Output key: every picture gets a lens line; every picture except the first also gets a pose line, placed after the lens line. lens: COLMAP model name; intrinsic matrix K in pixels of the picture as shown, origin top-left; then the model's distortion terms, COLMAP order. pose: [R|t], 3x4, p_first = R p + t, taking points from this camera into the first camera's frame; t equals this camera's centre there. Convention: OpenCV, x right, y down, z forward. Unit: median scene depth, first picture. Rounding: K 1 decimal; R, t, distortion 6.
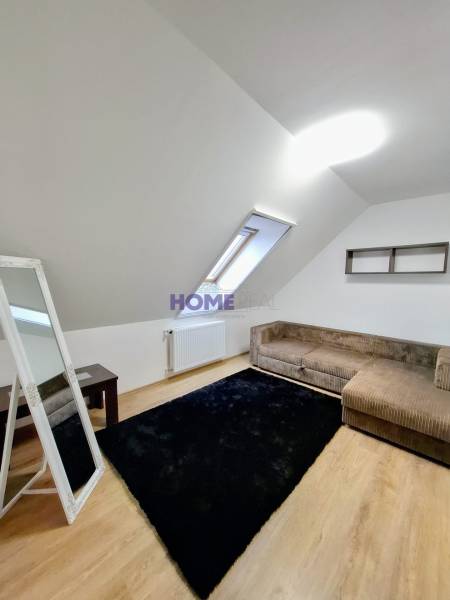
lens RADIAL K [[239.5, 0, 228.3], [0, 239.5, 300.6], [0, 0, 1]] dist [-0.001292, 0.000127]
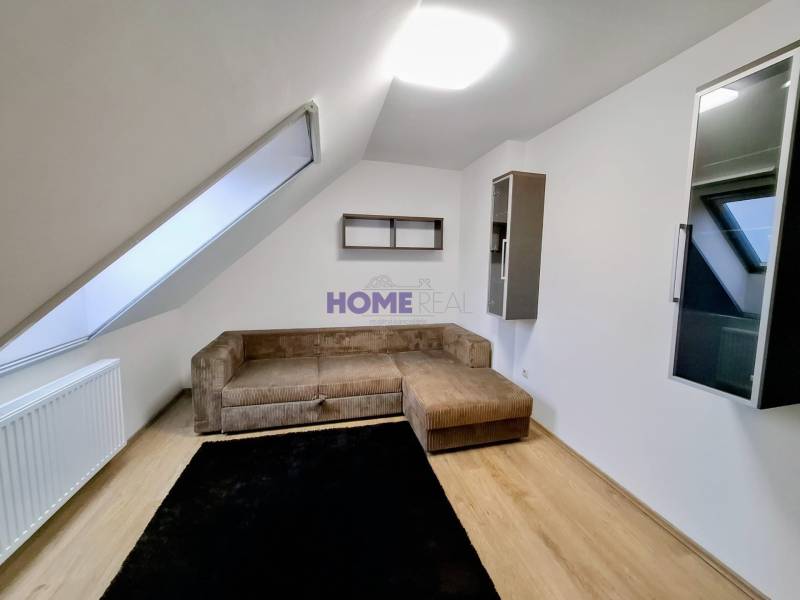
lens RADIAL K [[319.3, 0, 402.7], [0, 319.3, 292.5], [0, 0, 1]] dist [-0.001292, 0.000127]
pose [[0.524270, -0.093765, 0.846374, -0.250044], [0.067563, 0.995366, 0.068420, -0.036644], [-0.848868, 0.021313, 0.528175, 0.393240]]
